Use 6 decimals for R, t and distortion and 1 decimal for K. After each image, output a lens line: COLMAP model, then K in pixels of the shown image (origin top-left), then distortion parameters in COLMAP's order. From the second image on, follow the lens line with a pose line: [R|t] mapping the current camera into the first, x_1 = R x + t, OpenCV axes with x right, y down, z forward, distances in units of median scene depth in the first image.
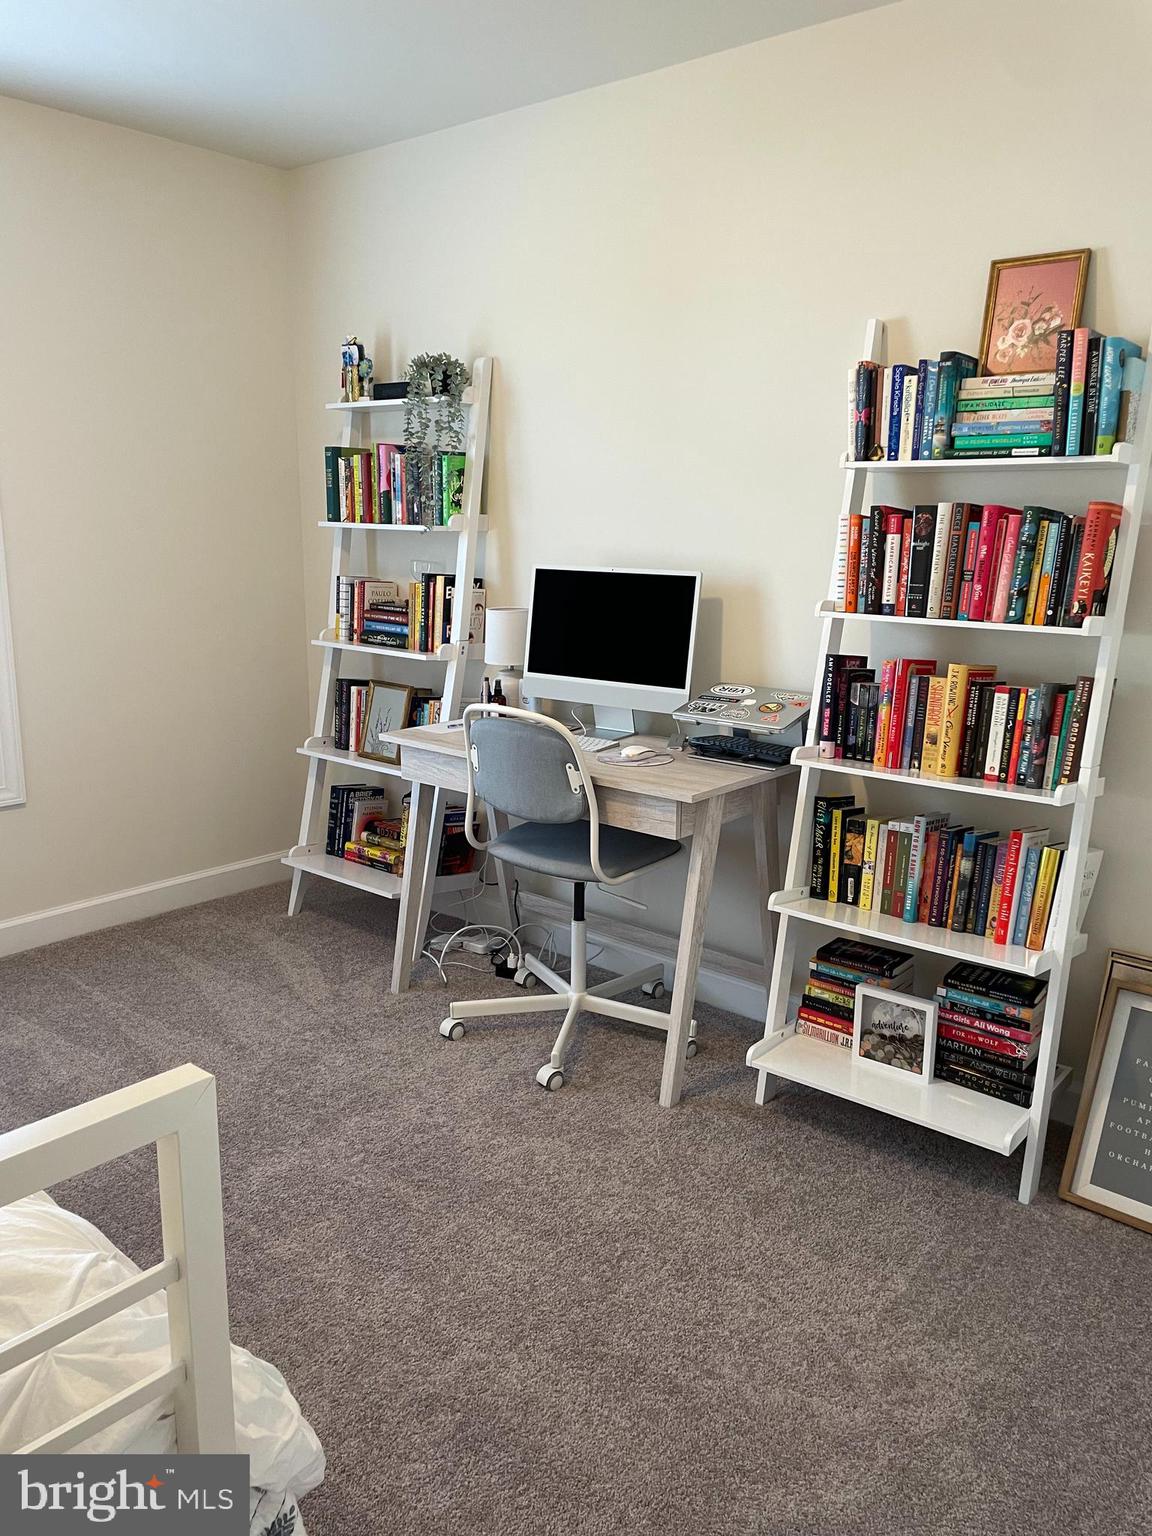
lens RADIAL K [[1153.0, 0, 592.4], [0, 1153.0, 759.3], [0, 0, 1]] dist [0.085758, -0.097951]
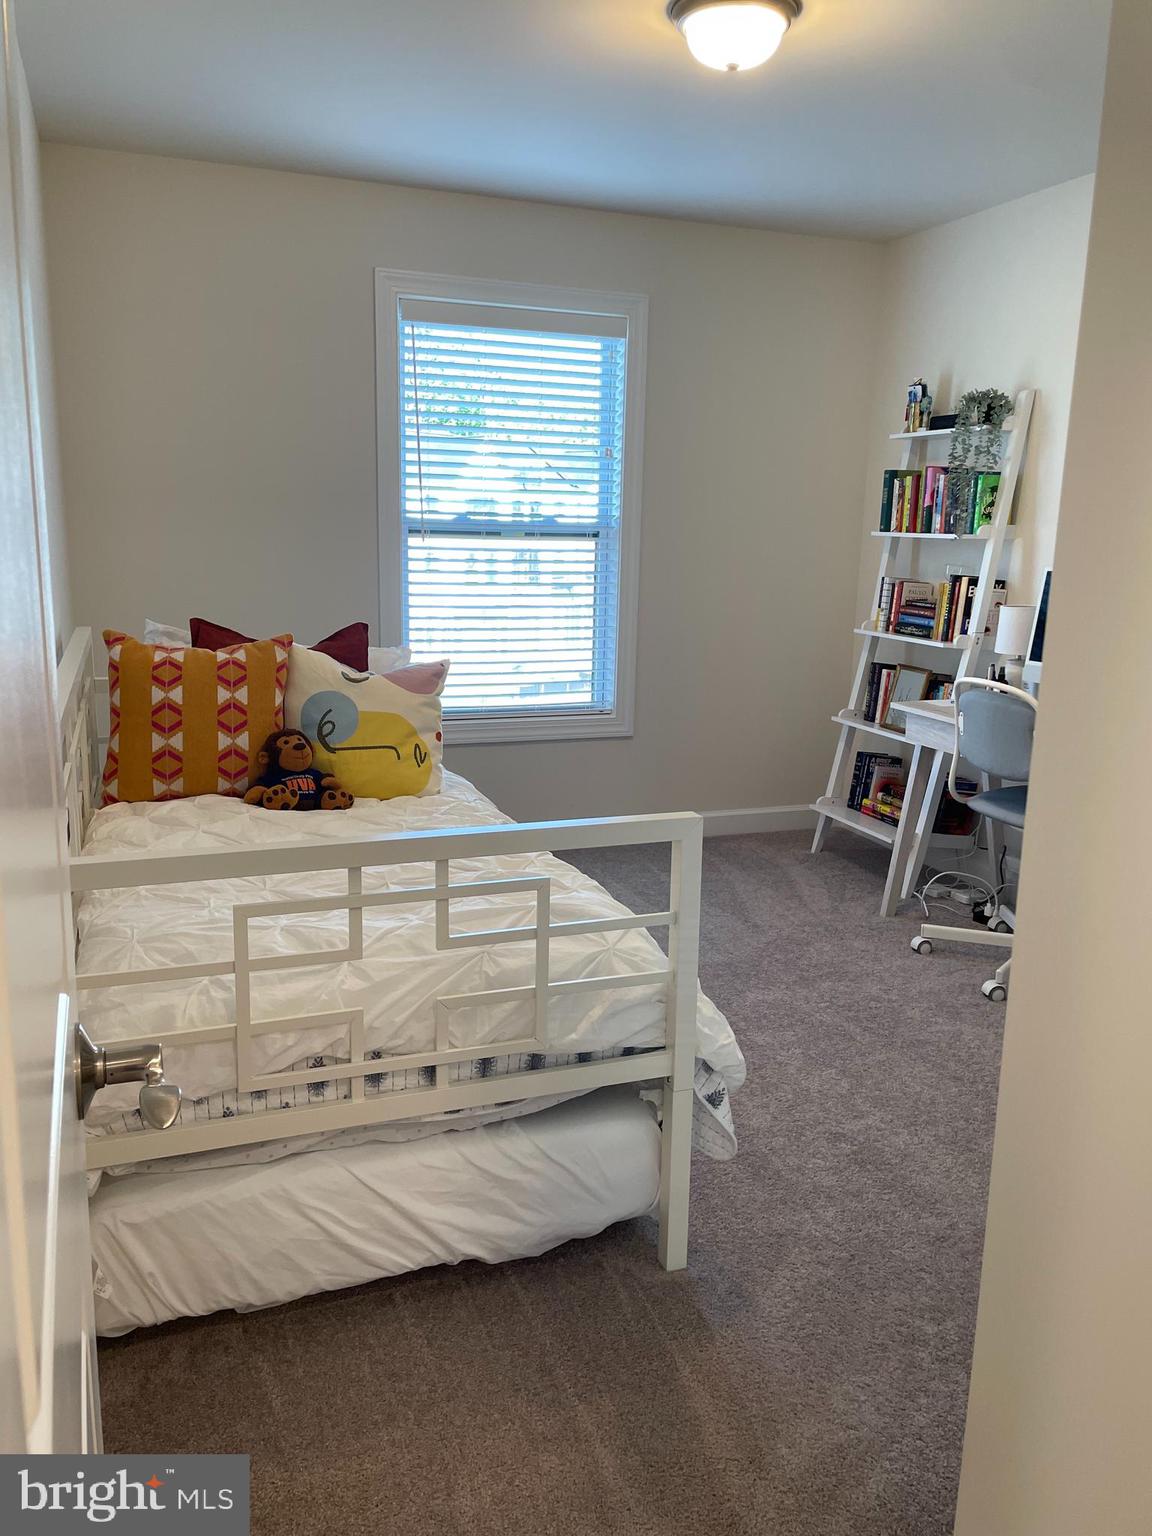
lens RADIAL K [[1153.0, 0, 592.4], [0, 1153.0, 759.3], [0, 0, 1]] dist [0.085758, -0.097951]
pose [[0.876045, 0.104186, -0.470840, 0.109376], [-0.111708, 0.993668, 0.012032, 0.052006], [0.469113, 0.042056, 0.882136, -0.206589]]
